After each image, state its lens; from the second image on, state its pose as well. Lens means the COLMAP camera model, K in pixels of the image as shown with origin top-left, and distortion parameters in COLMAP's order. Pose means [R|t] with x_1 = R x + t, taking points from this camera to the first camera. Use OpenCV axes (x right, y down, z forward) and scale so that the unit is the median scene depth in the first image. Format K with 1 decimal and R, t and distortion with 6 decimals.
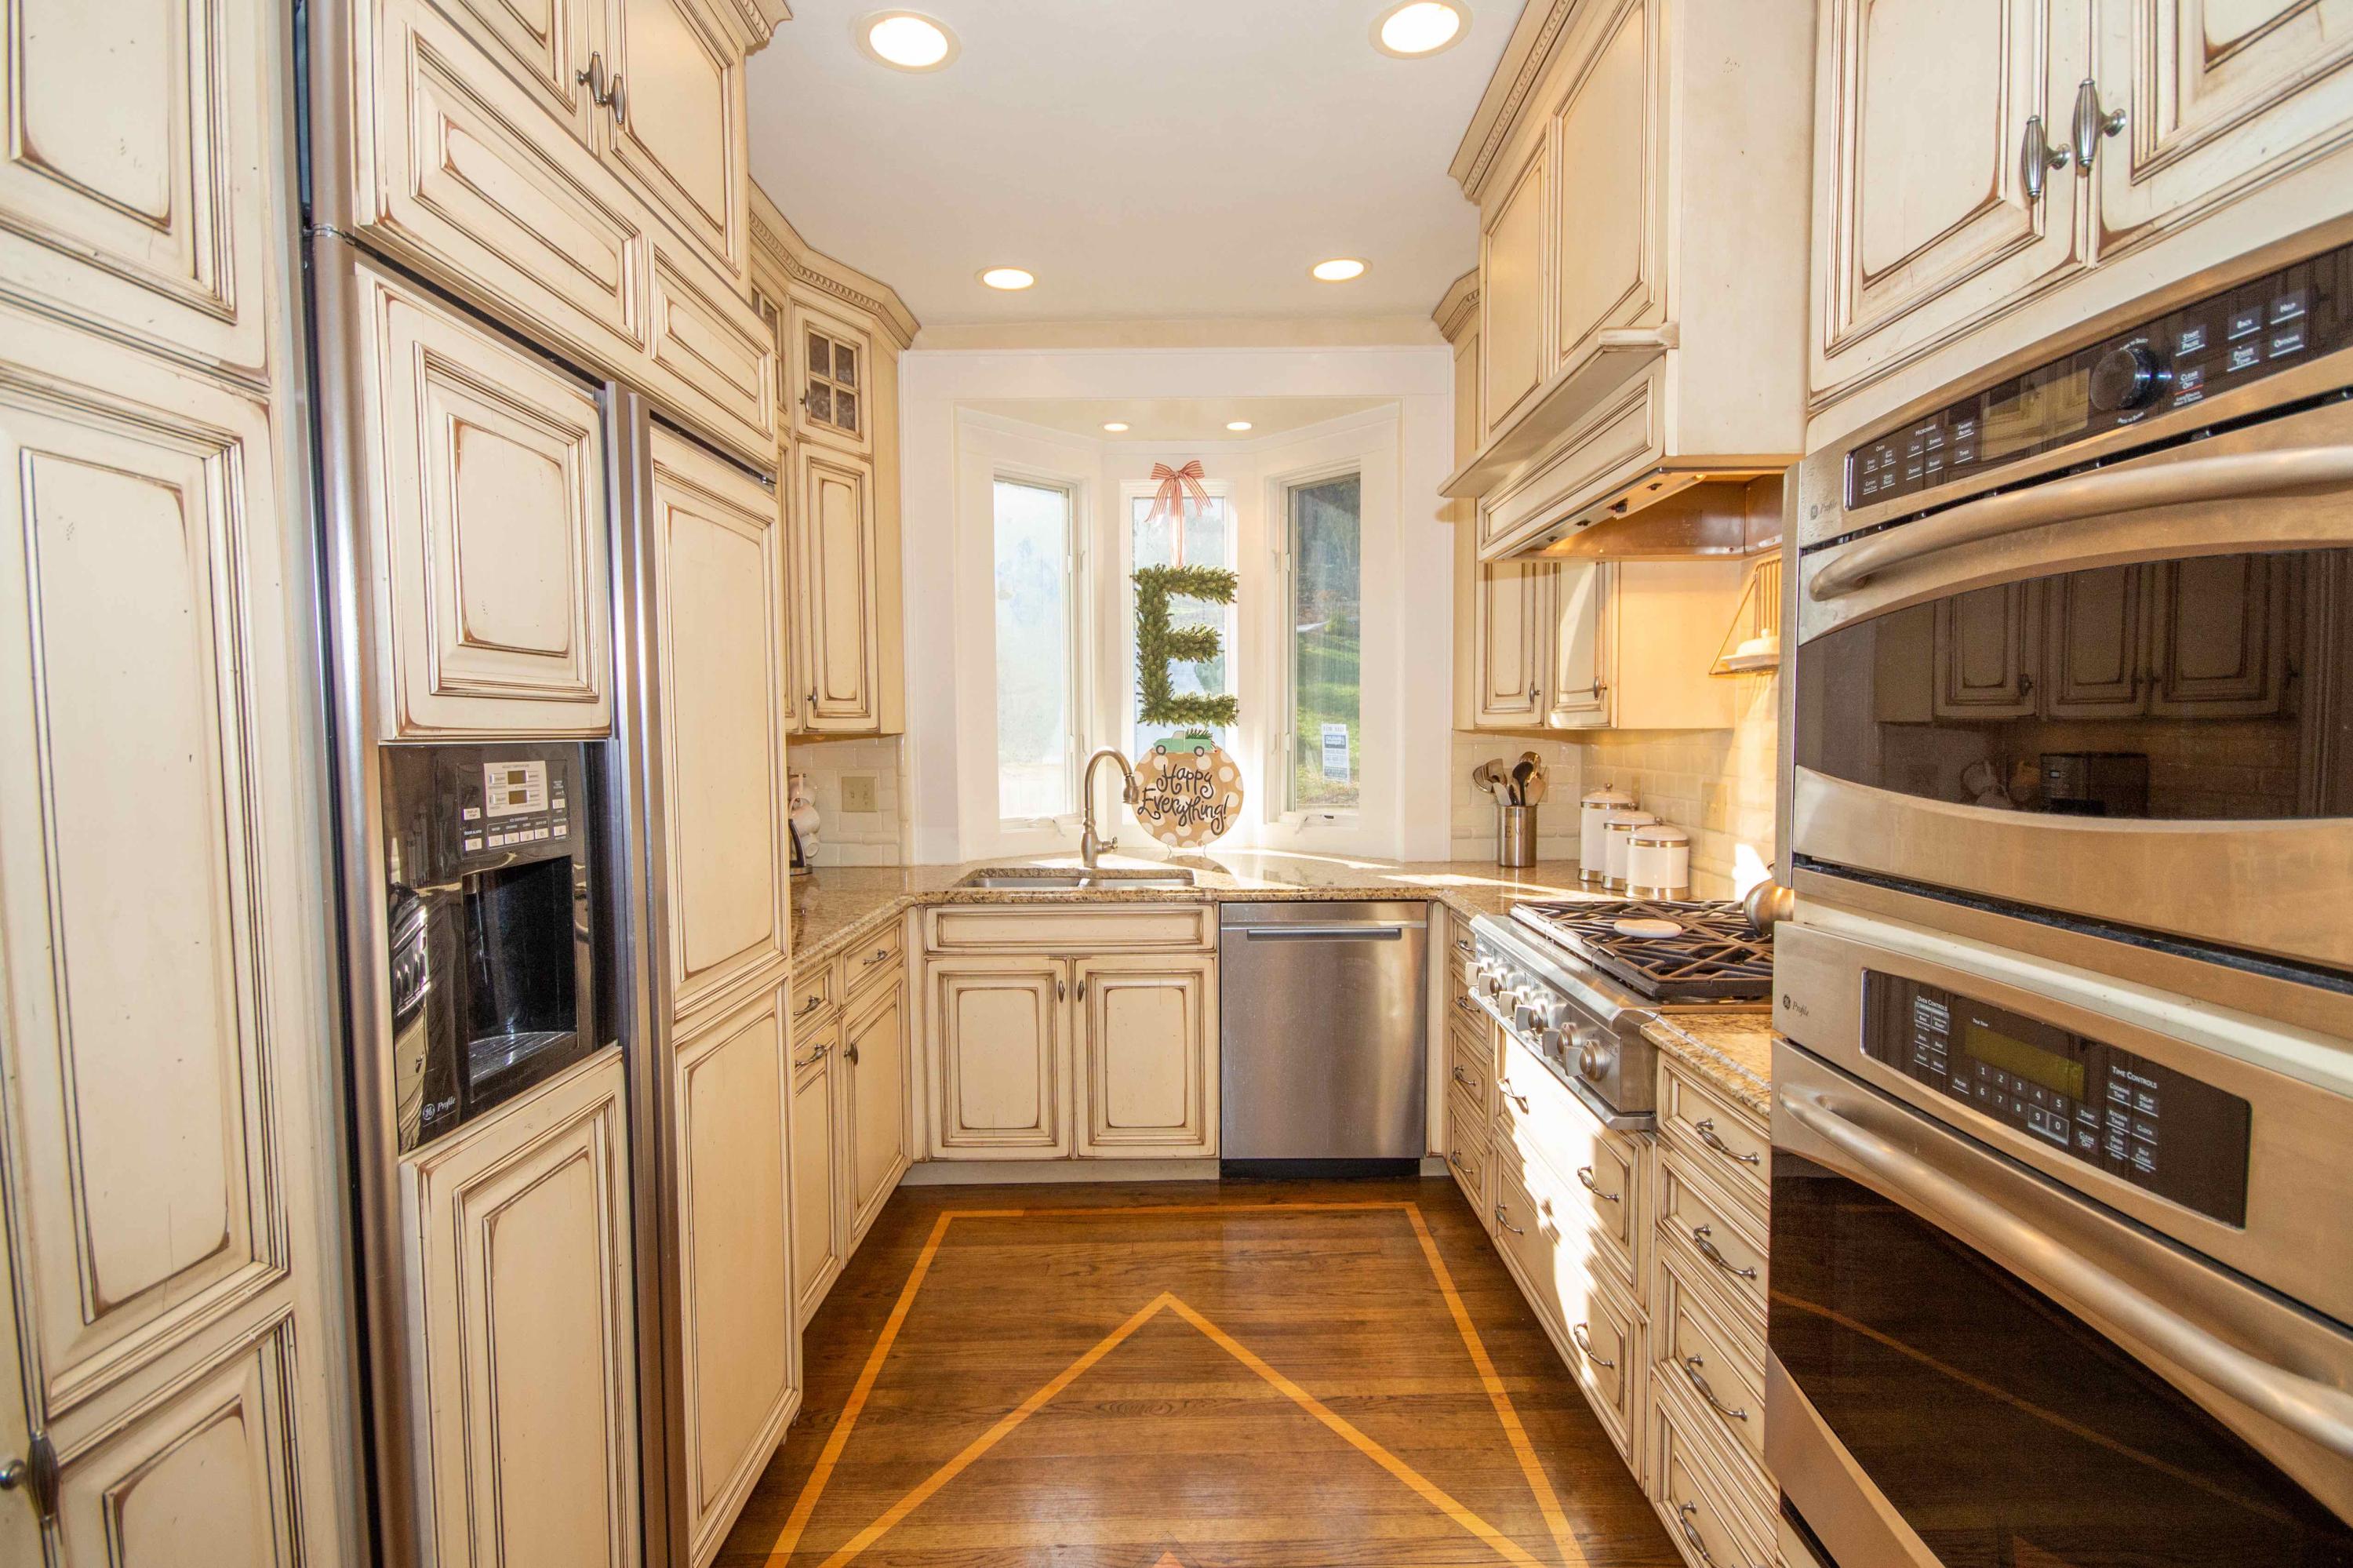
lens RADIAL K [[1093.6, 0, 1170.6], [0, 1093.6, 786.9], [0, 0, 1]] dist [0.012564, -0.011498]
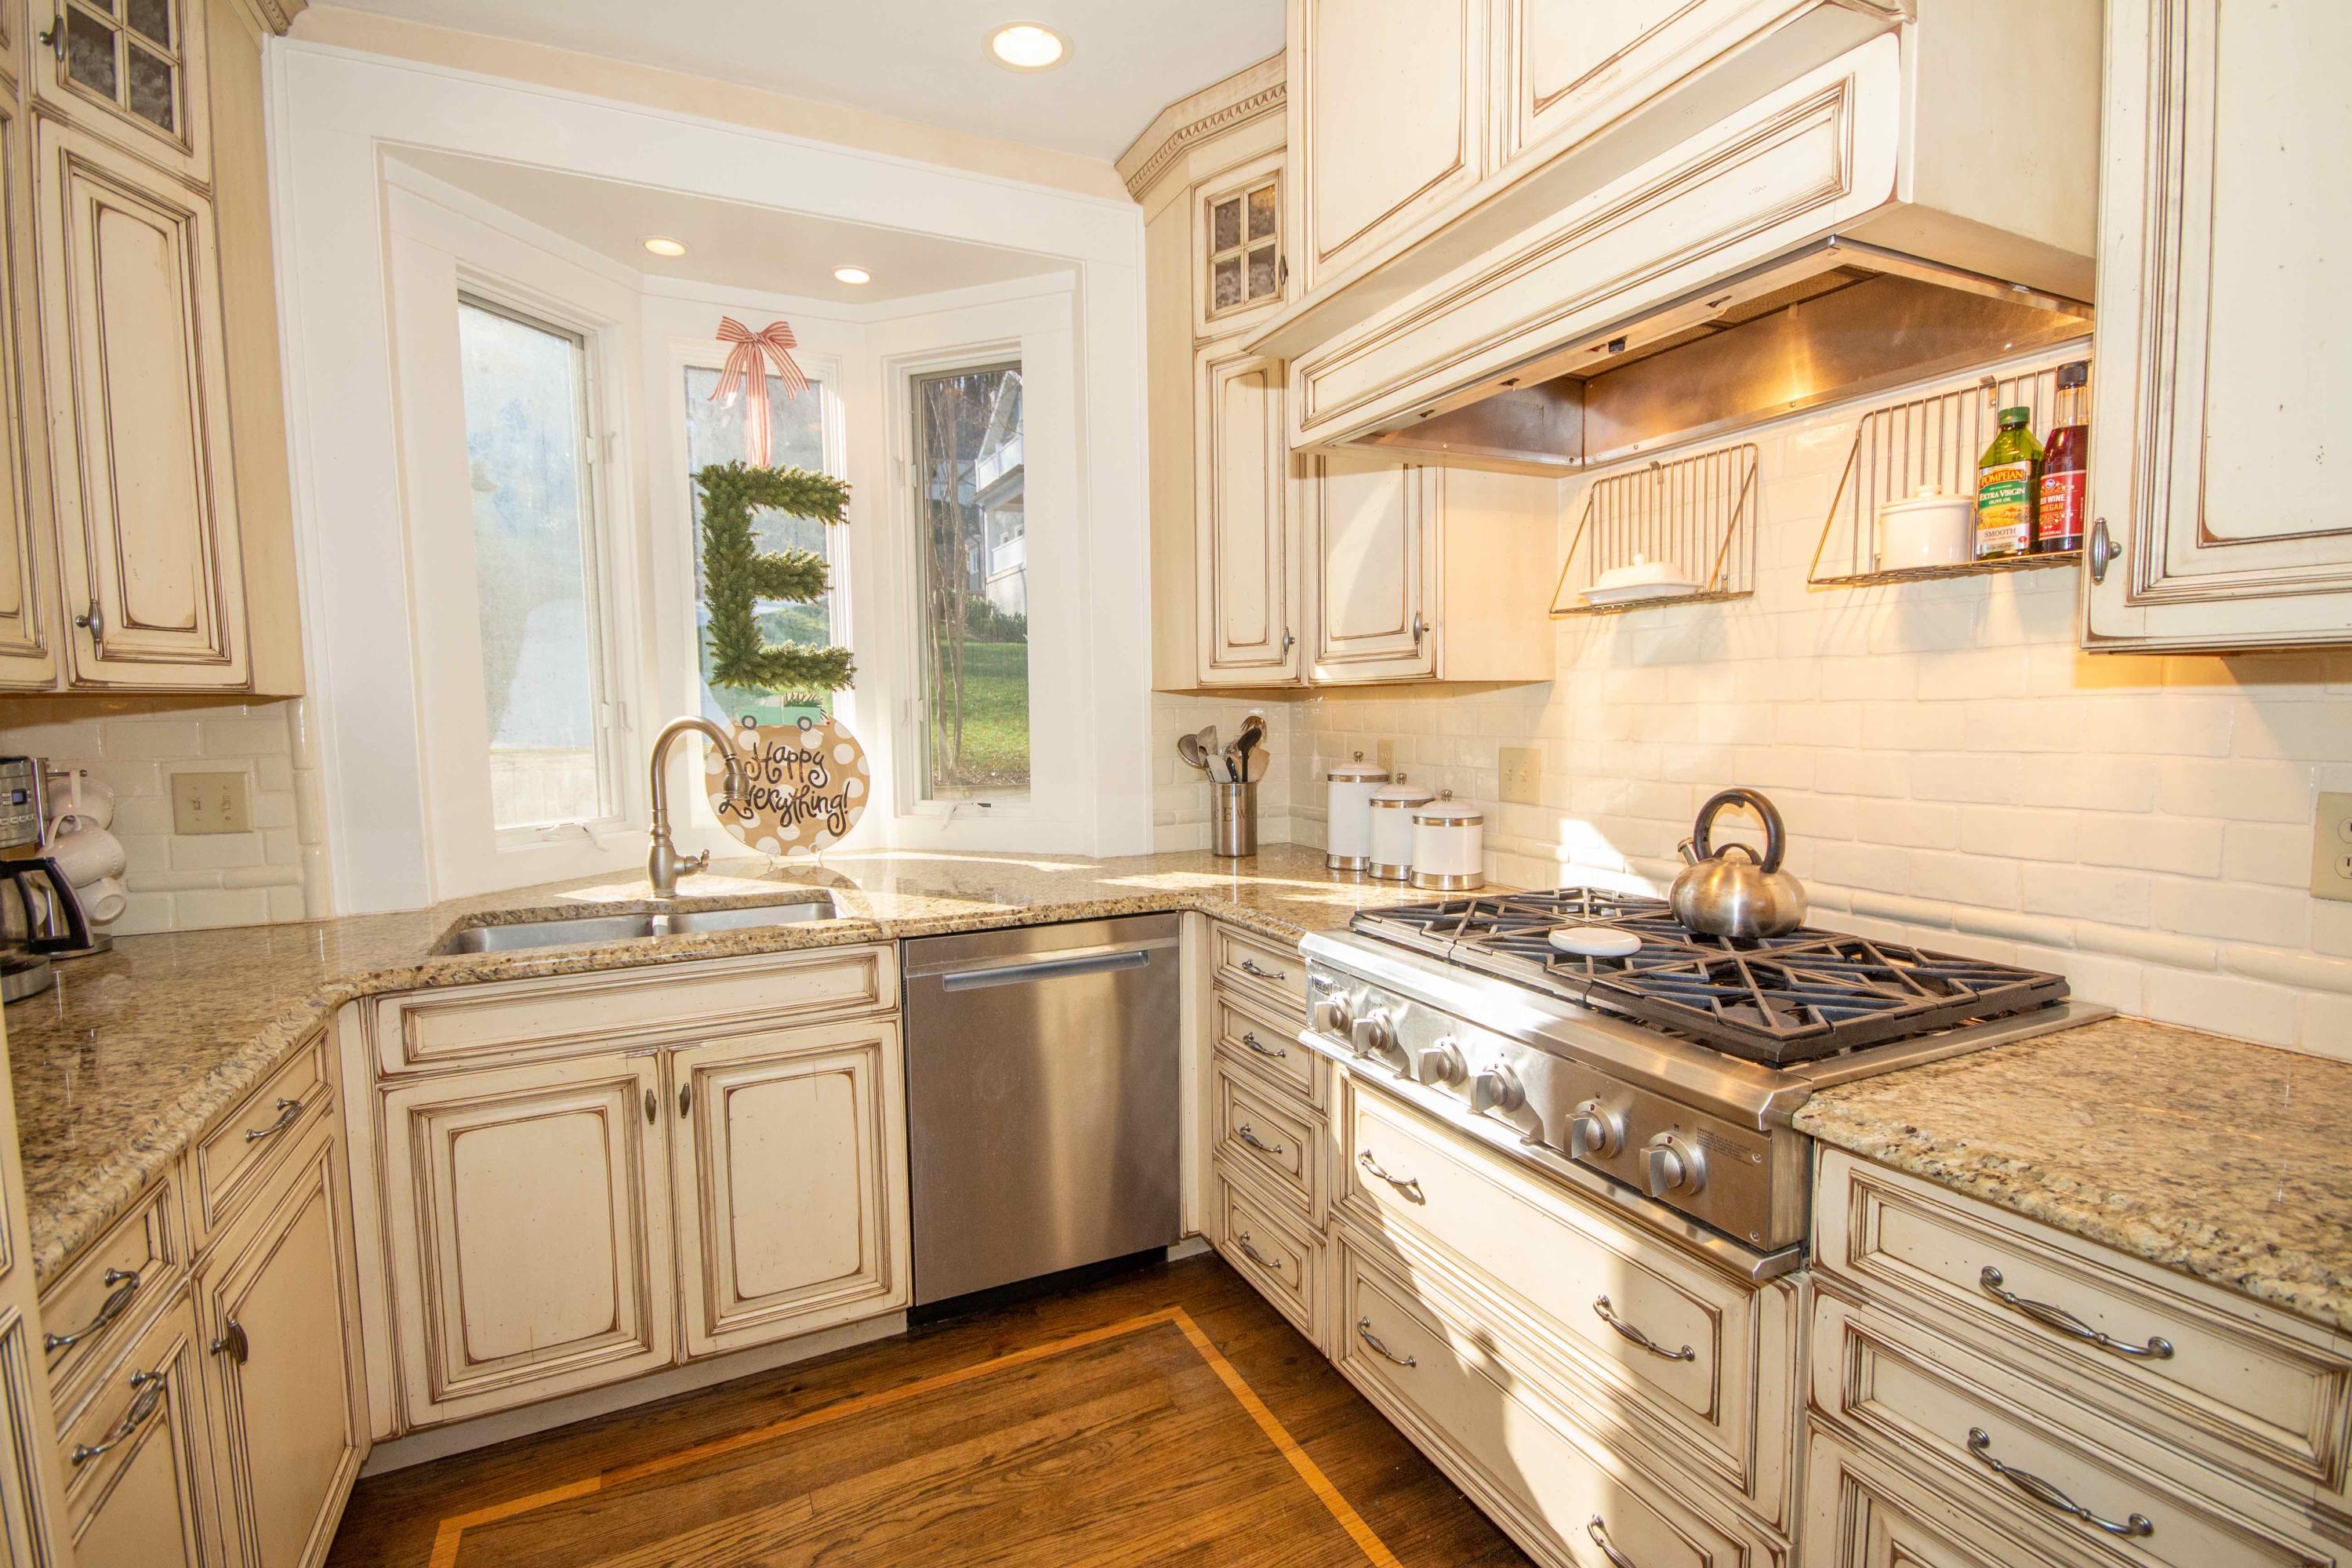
lens RADIAL K [[1093.1, 0, 1184.8], [0, 1093.1, 792.8], [0, 0, 1]] dist [0.012564, -0.011498]
pose [[0.898898, -0.038690, 0.436447, -0.089390], [0.028558, 0.999149, 0.029755, -0.000895], [-0.437227, -0.014282, 0.899238, 0.303095]]
